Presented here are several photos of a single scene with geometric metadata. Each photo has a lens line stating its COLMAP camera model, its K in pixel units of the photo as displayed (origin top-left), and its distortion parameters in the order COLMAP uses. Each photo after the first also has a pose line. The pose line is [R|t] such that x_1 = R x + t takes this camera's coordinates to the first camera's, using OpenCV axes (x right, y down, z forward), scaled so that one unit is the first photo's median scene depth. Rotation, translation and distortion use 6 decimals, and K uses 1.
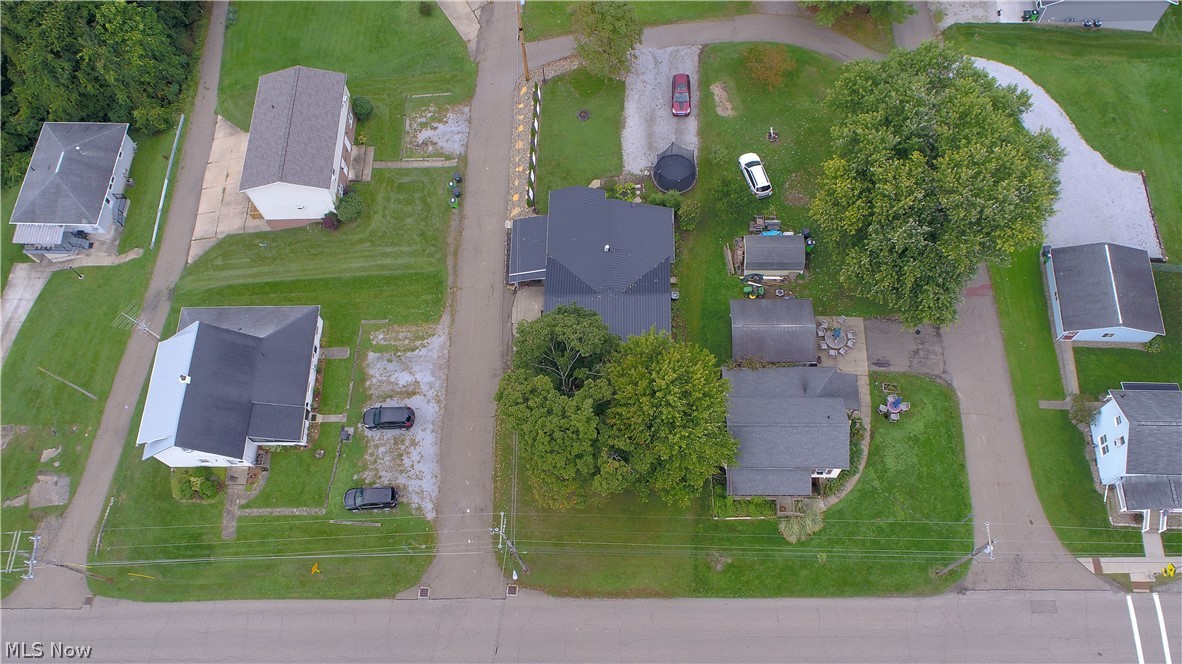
lens RADIAL K [[958.5, 0, 594.9], [0, 958.5, 332.5], [0, 0, 1]] dist [-0.006639, -0.000443]
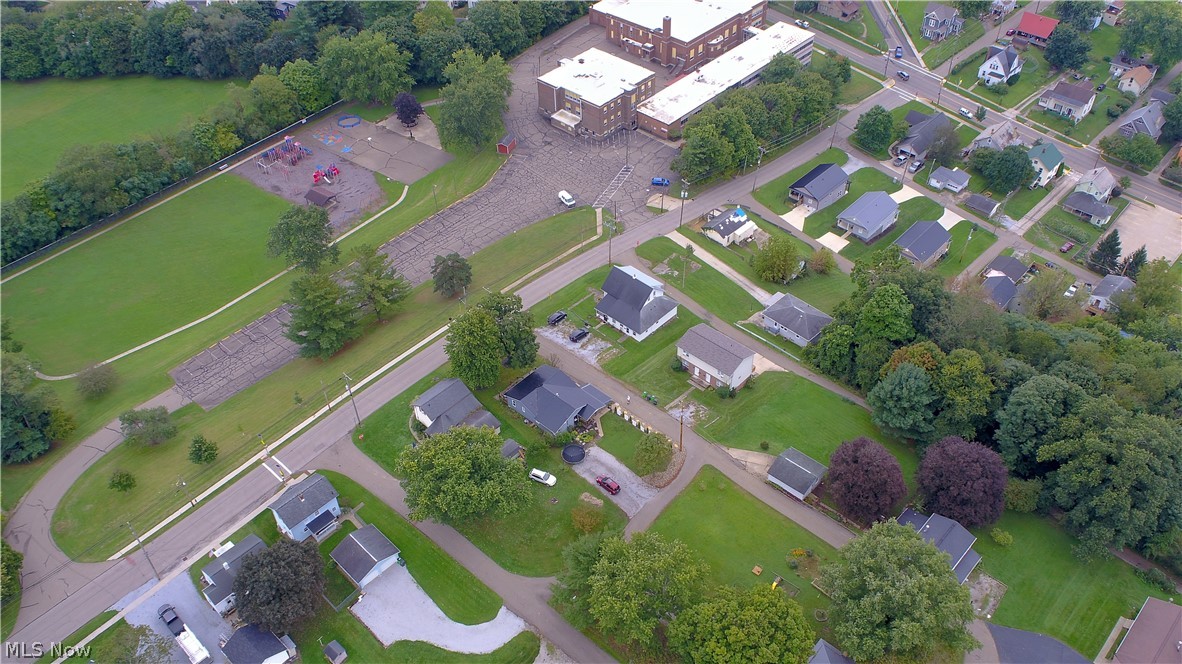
lens RADIAL K [[958.5, 0, 590.9], [0, 958.5, 334.0], [0, 0, 1]] dist [-0.006639, -0.000443]
pose [[-0.667023, 0.559555, -0.491913, 0.872728], [-0.654924, -0.125607, 0.745183, -1.593783], [0.355183, 0.819220, 0.450249, -0.044387]]
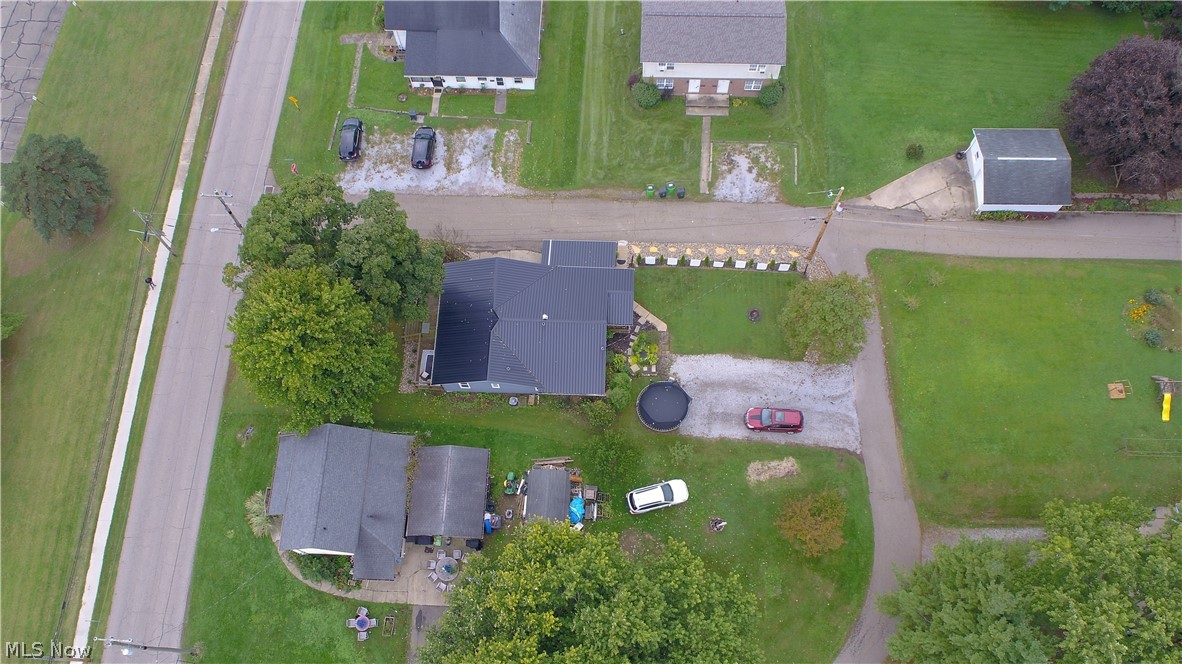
lens RADIAL K [[958.5, 0, 591.8], [0, 958.5, 329.0], [0, 0, 1]] dist [-0.006639, -0.000443]
pose [[-0.024521, 0.954058, -0.298618, 0.280980], [-0.905991, 0.105060, 0.410053, -0.476559], [0.422587, 0.280600, 0.861791, 0.199544]]
